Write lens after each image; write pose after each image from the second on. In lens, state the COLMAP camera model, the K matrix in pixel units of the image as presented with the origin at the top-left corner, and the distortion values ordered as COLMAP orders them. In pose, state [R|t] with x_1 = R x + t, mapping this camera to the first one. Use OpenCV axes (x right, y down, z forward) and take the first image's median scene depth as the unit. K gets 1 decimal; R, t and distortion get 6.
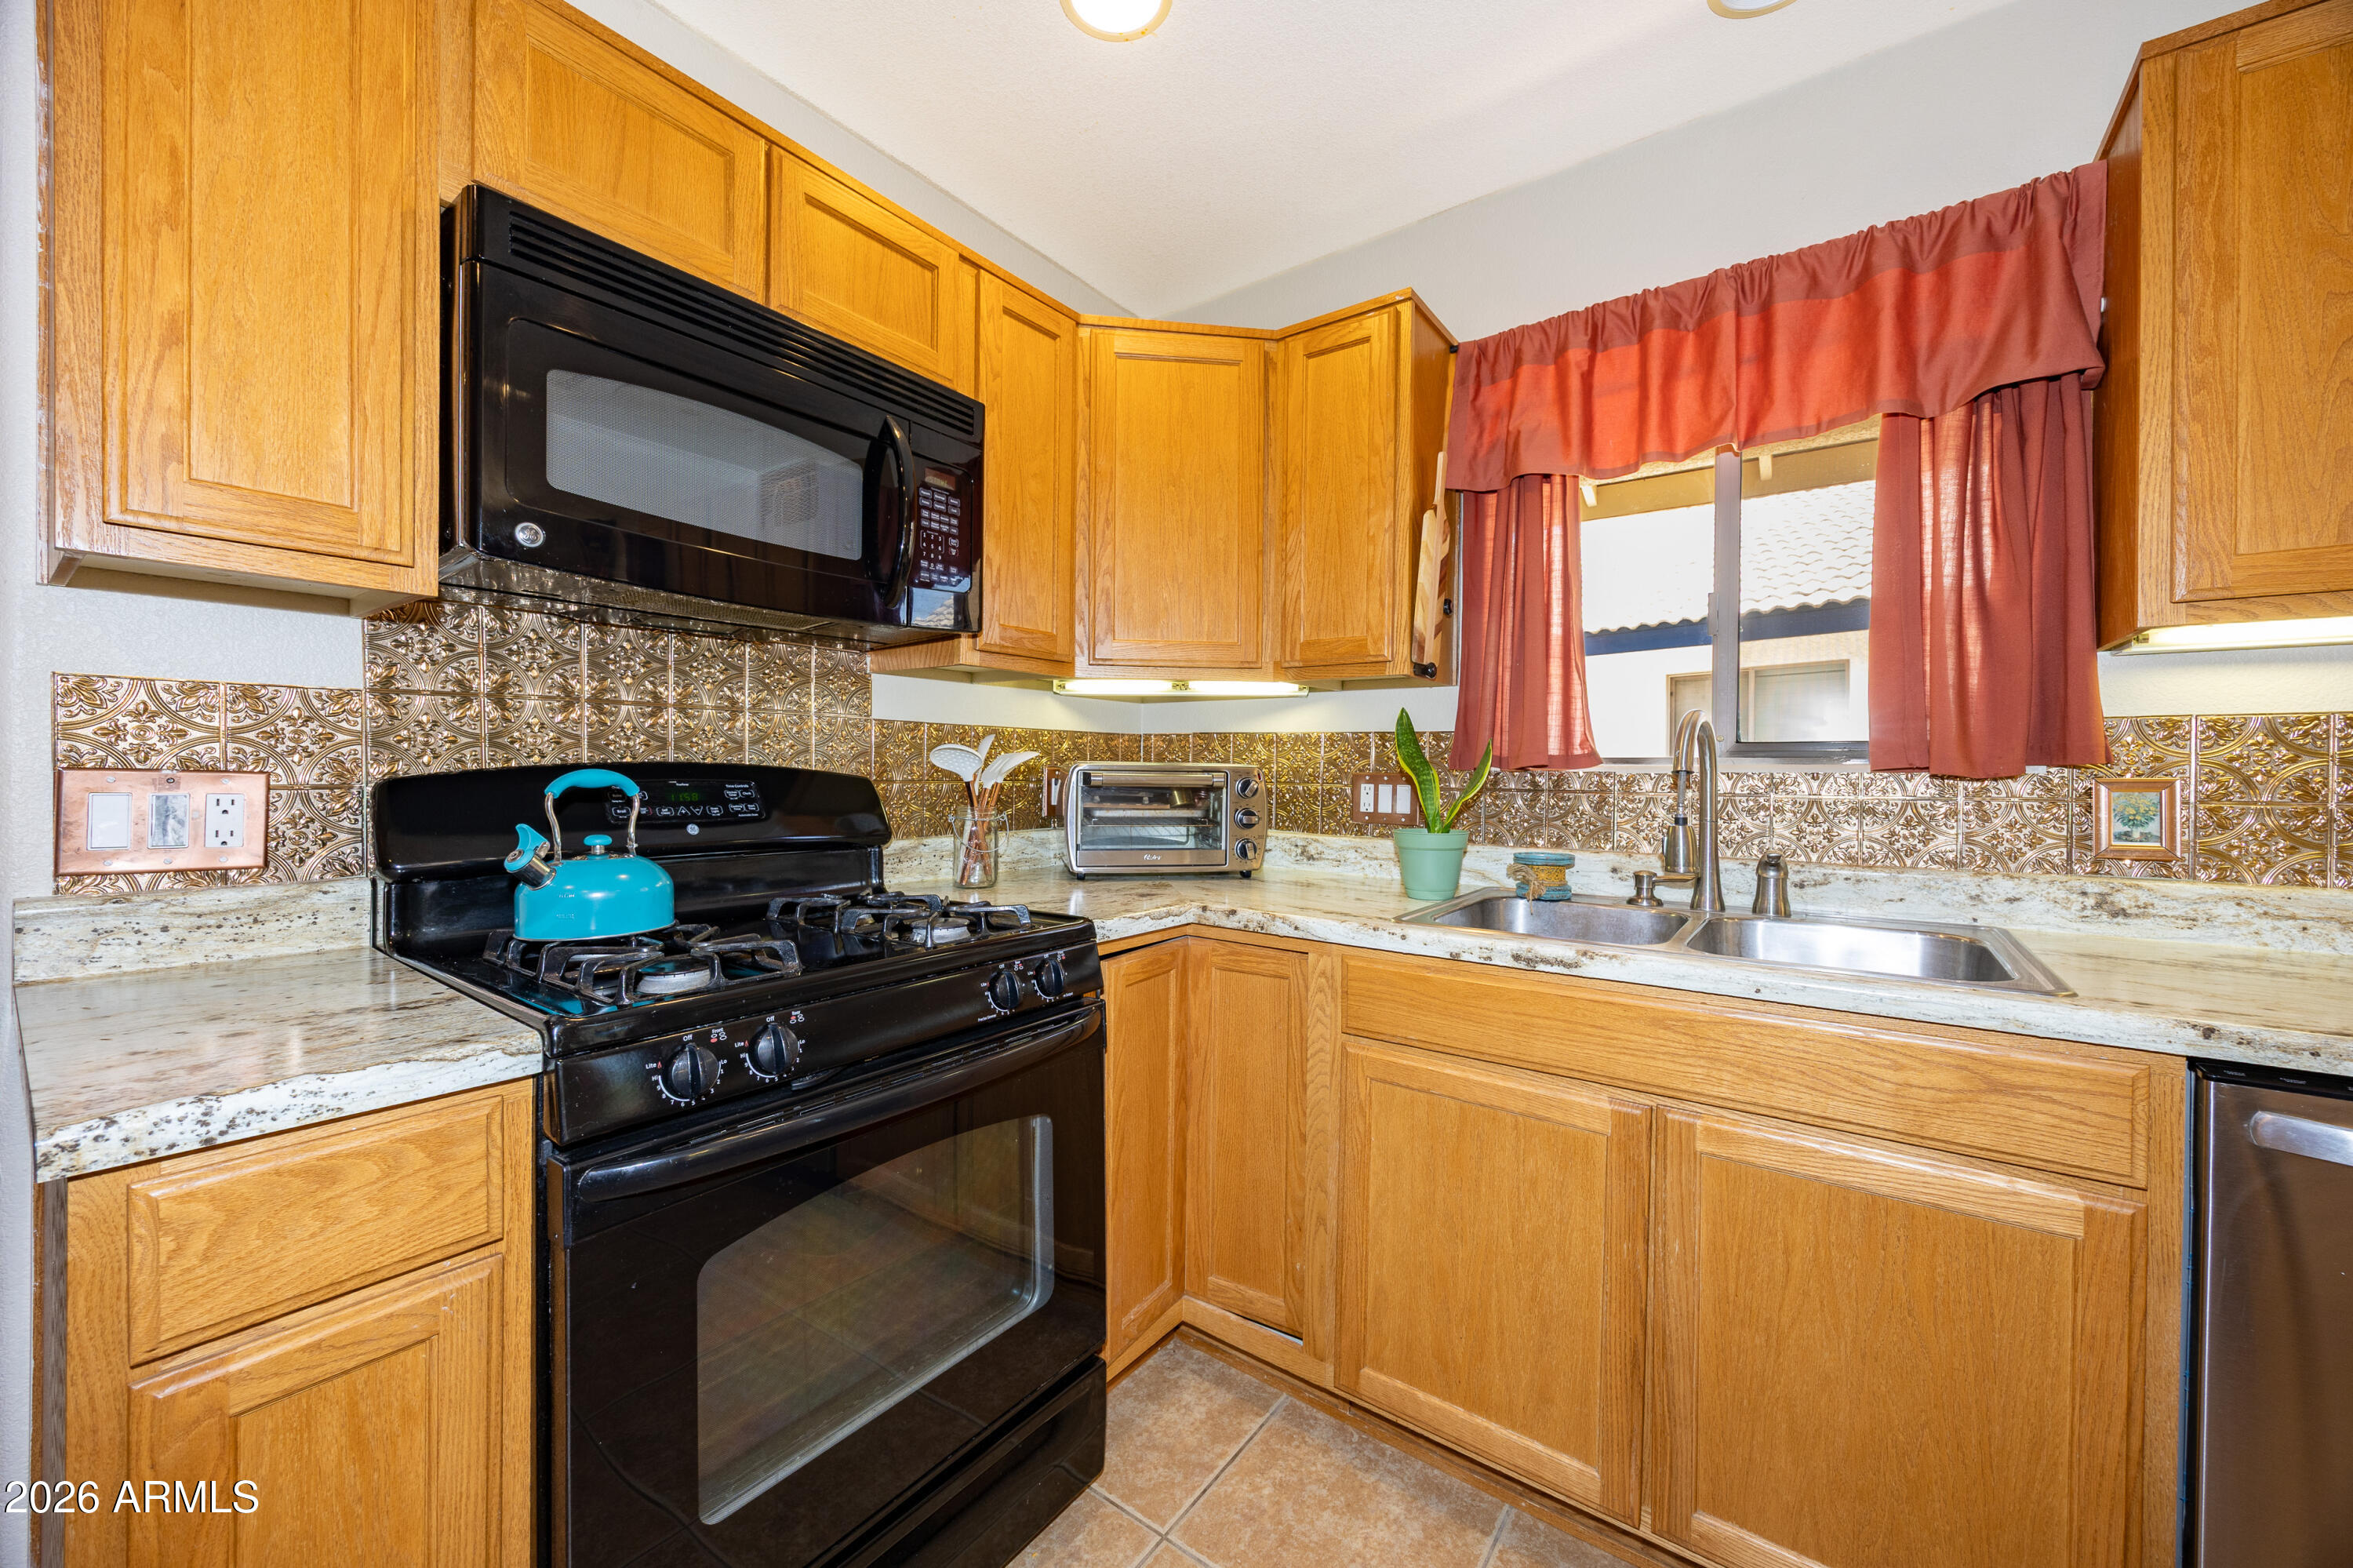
lens RADIAL K [[886.3, 0, 1177.1], [0, 886.3, 780.1], [0, 0, 1]] dist [-0.006311, -0.000101]
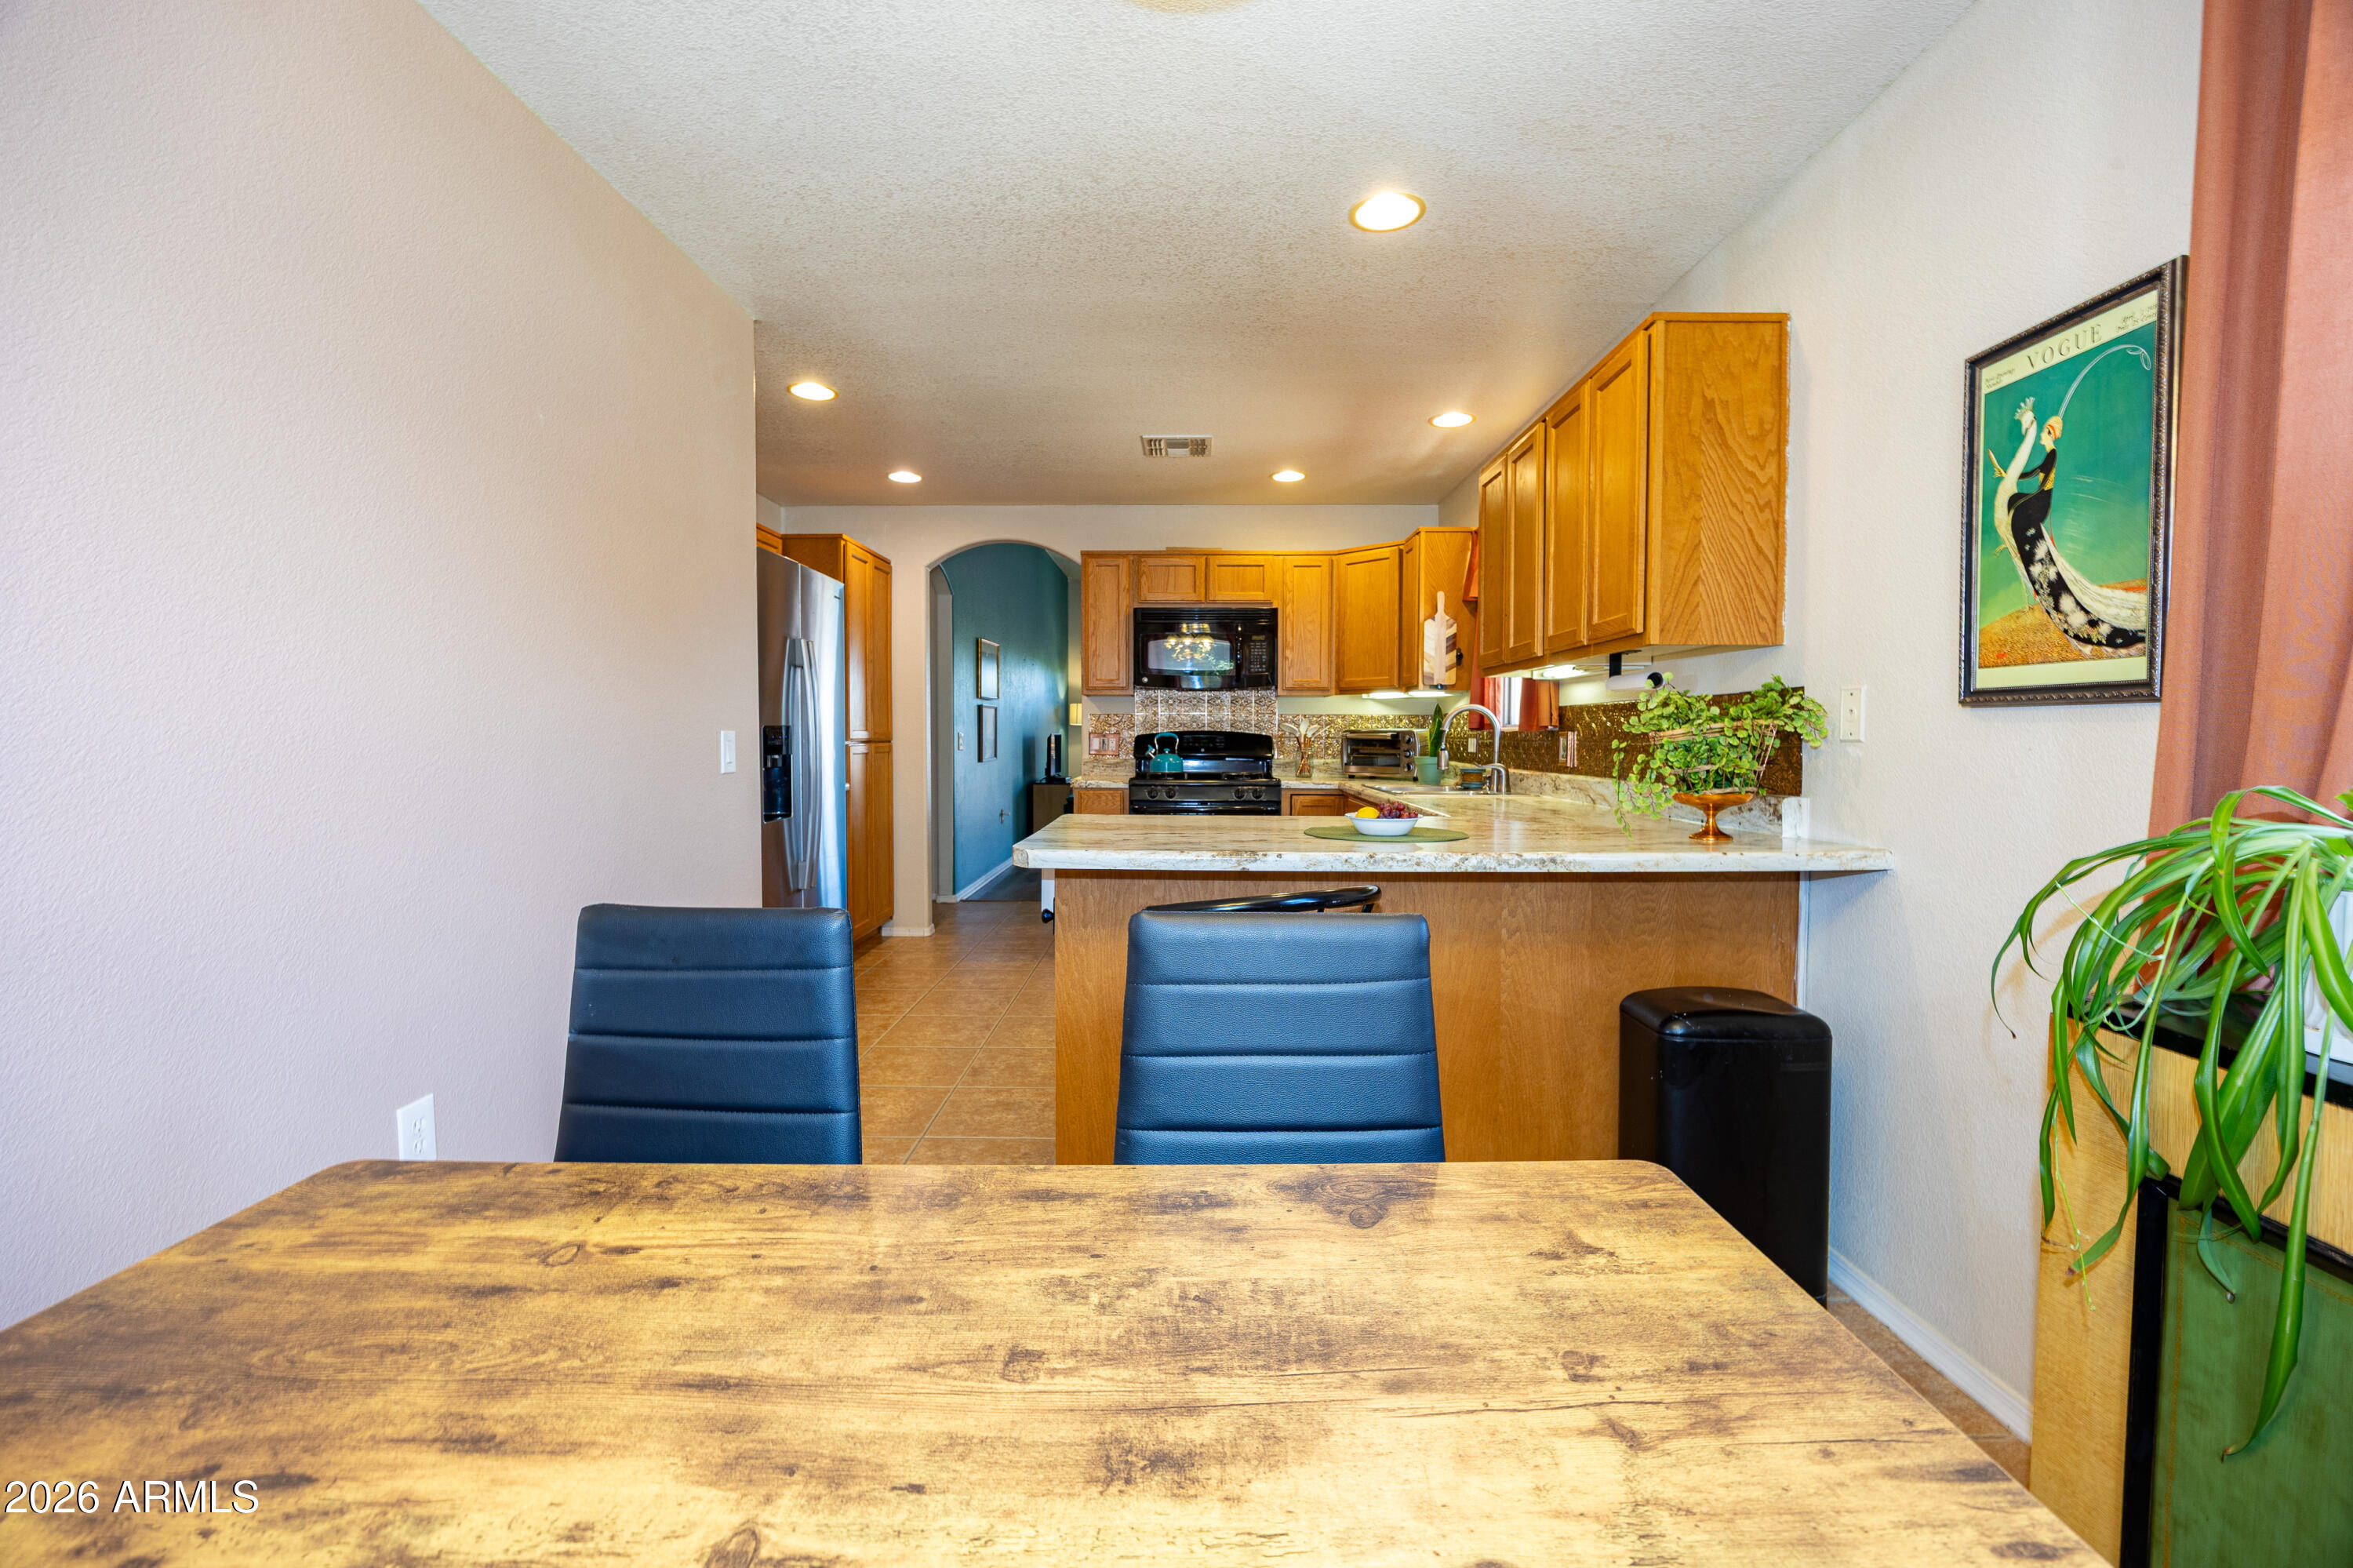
lens RADIAL K [[1012.4, 0, 1176.5], [0, 1012.4, 784.0], [0, 0, 1]] dist [0.000665, 0.000005]
pose [[0.588345, 0.032703, -0.807949, 2.788608], [-0.007602, 0.999361, 0.034915, 0.054750], [0.808575, -0.014400, 0.588217, -1.508137]]
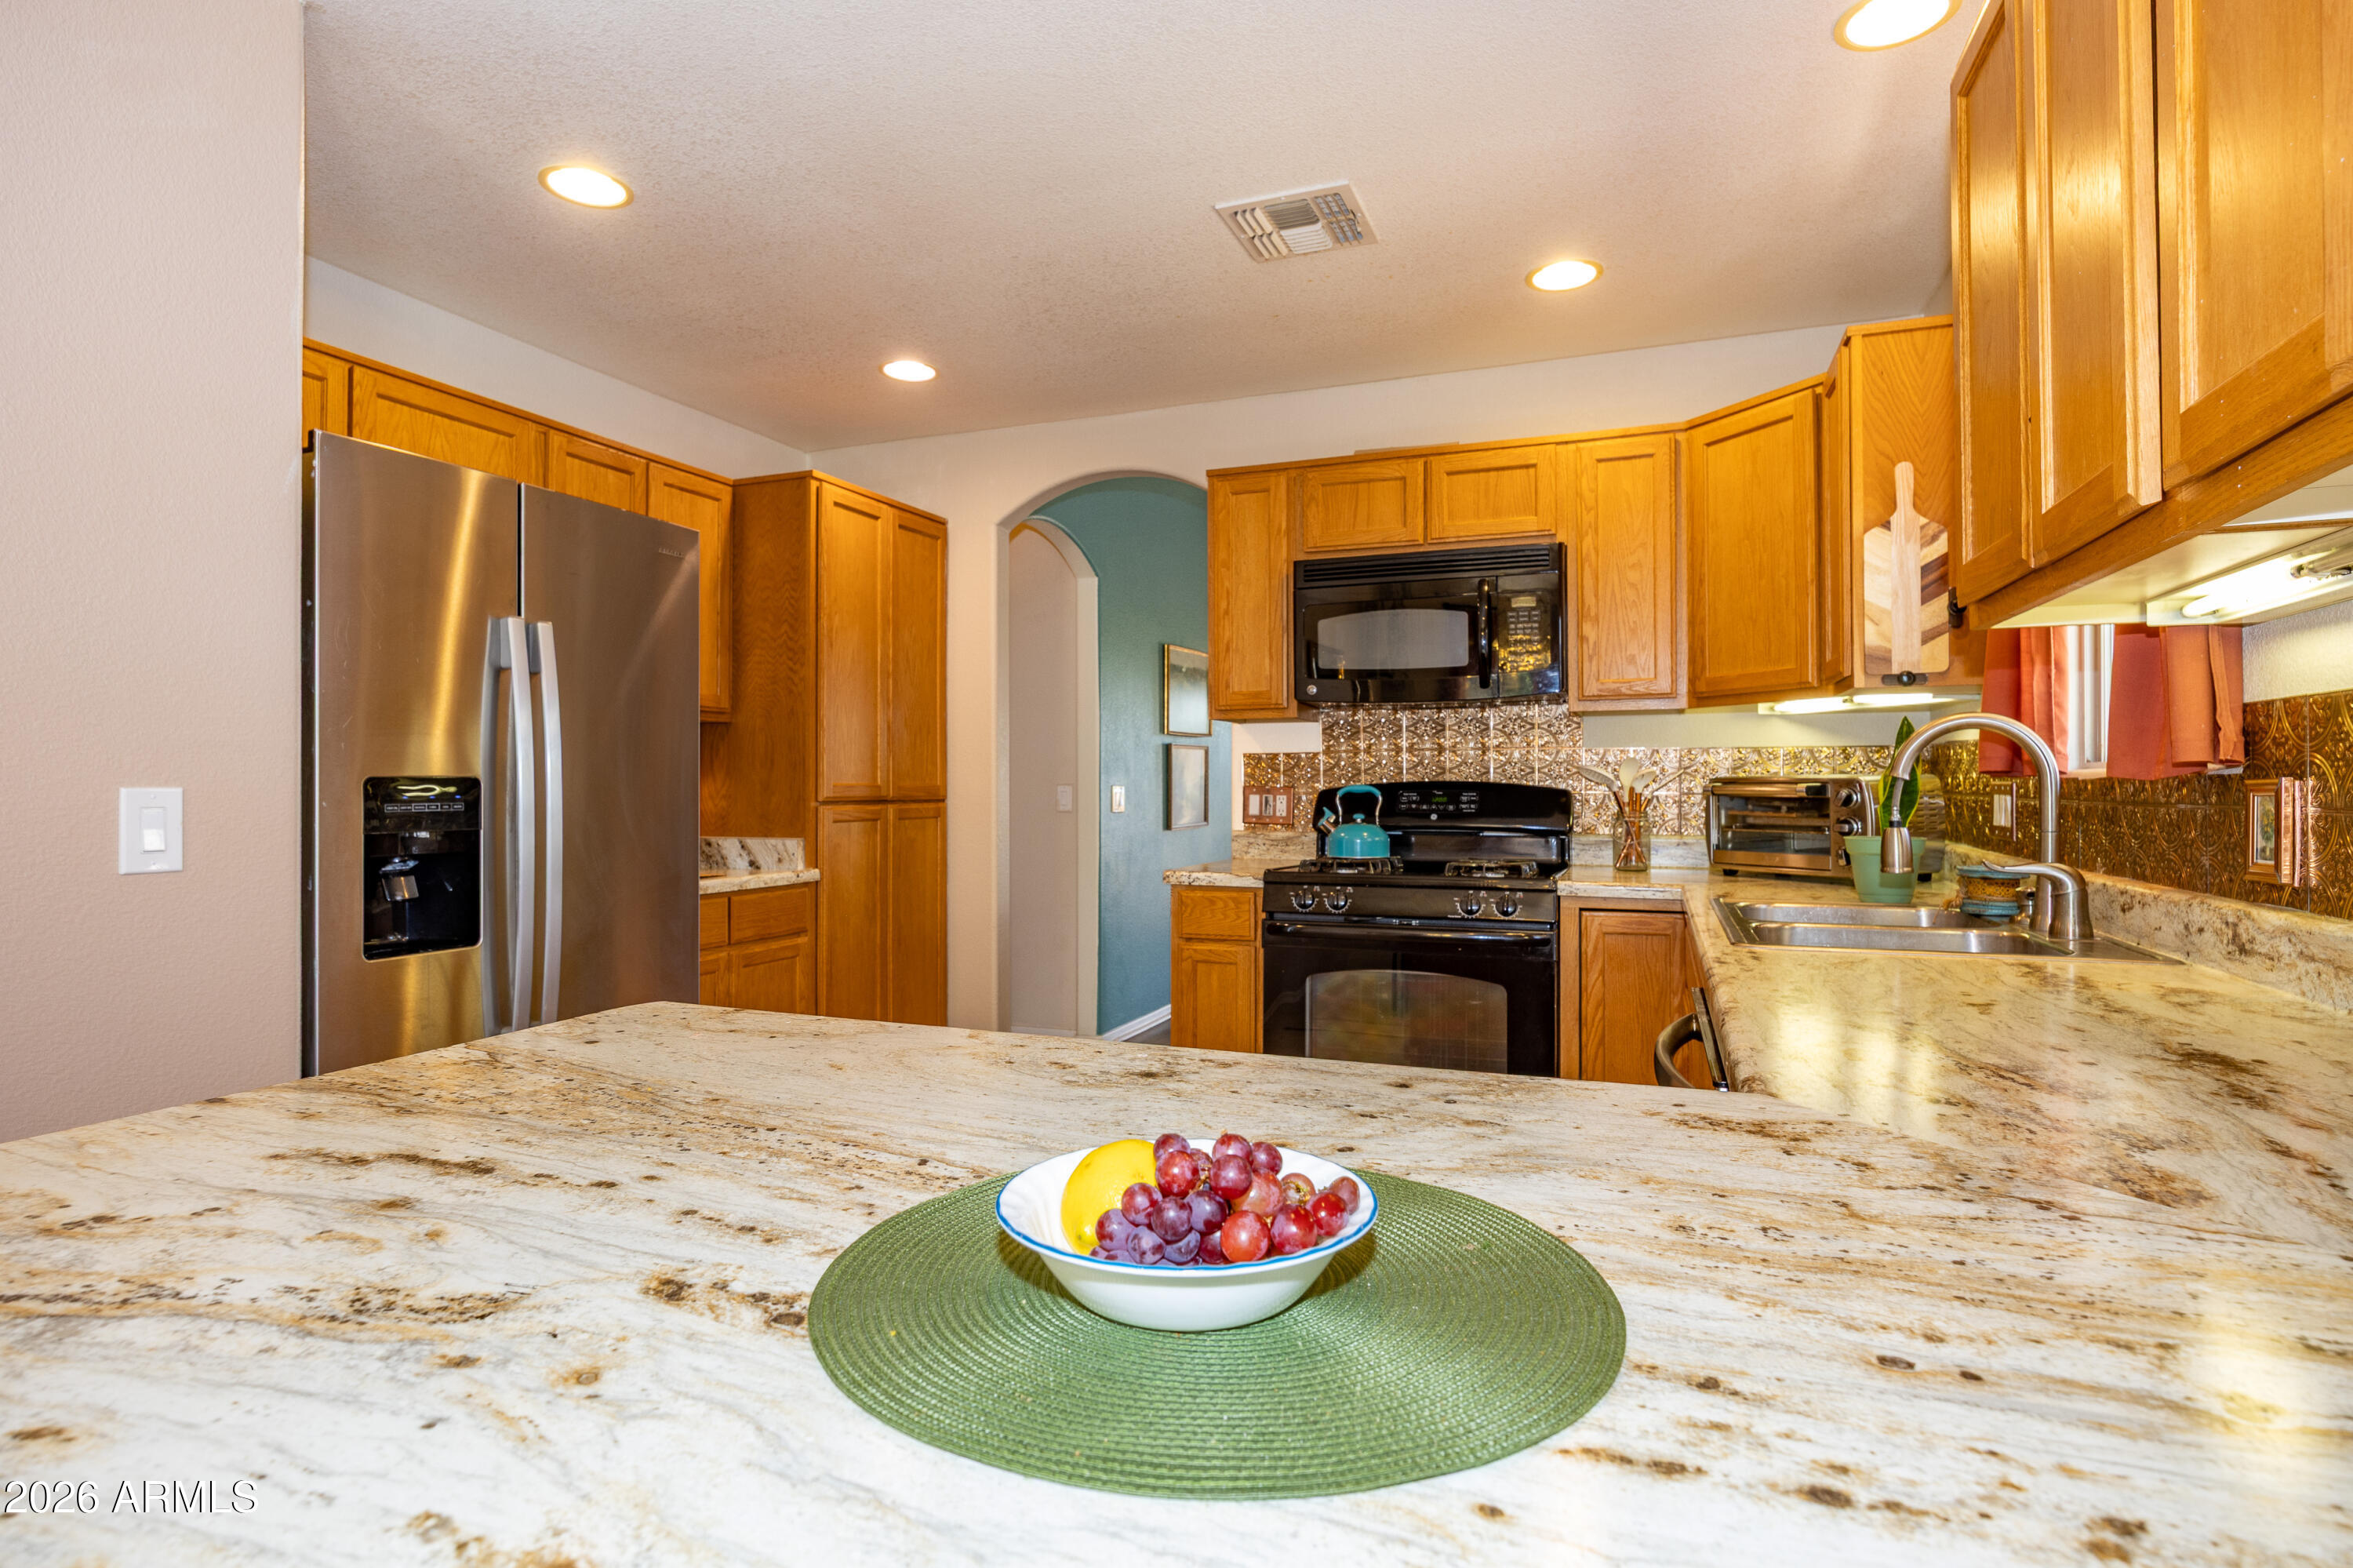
lens RADIAL K [[1219.6, 0, 1176.5], [0, 1219.6, 784.0], [0, 0, 1]] dist [-0.007656, -0.000885]
pose [[0.266239, -0.010439, -0.963851, 1.936668], [-0.008911, 0.999872, -0.013291, 0.028039], [0.963866, 0.012128, 0.266112, -0.219150]]
